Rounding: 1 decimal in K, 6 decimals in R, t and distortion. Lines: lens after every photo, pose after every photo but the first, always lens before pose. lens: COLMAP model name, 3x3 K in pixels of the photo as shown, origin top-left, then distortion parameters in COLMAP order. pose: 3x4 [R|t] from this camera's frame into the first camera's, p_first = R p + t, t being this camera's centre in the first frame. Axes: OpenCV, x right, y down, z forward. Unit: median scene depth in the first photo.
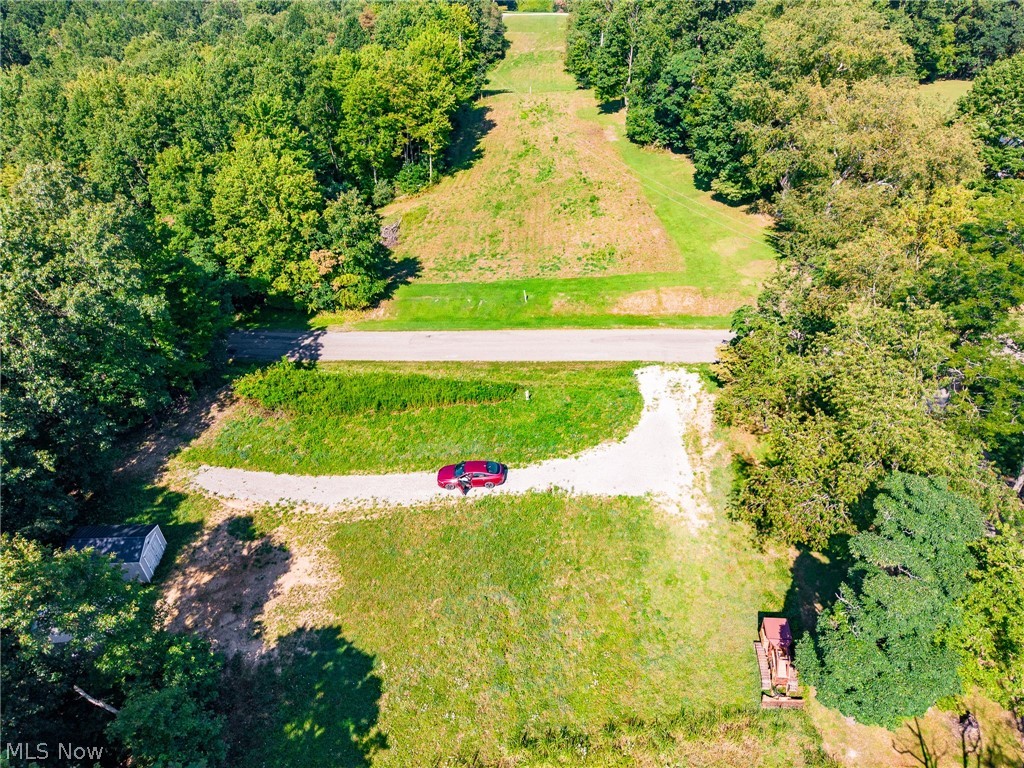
lens RADIAL K [[683.9, 0, 509.3], [0, 683.9, 386.5], [0, 0, 1]] dist [0.040724, -0.044402]
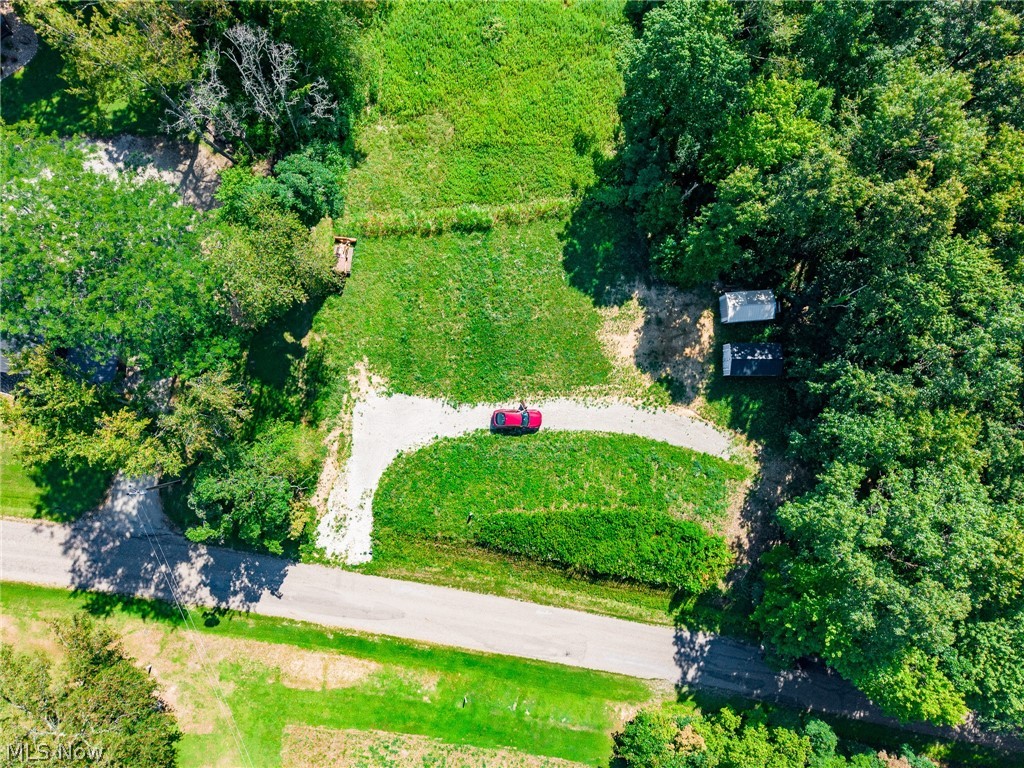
lens RADIAL K [[683.9, 0, 509.3], [0, 683.9, 386.5], [0, 0, 1]] dist [0.040724, -0.044402]
pose [[-0.999367, -0.024253, 0.026043, -0.075749], [0.035370, -0.596258, 0.802013, -0.906865], [-0.003923, 0.802426, 0.596738, 0.142900]]
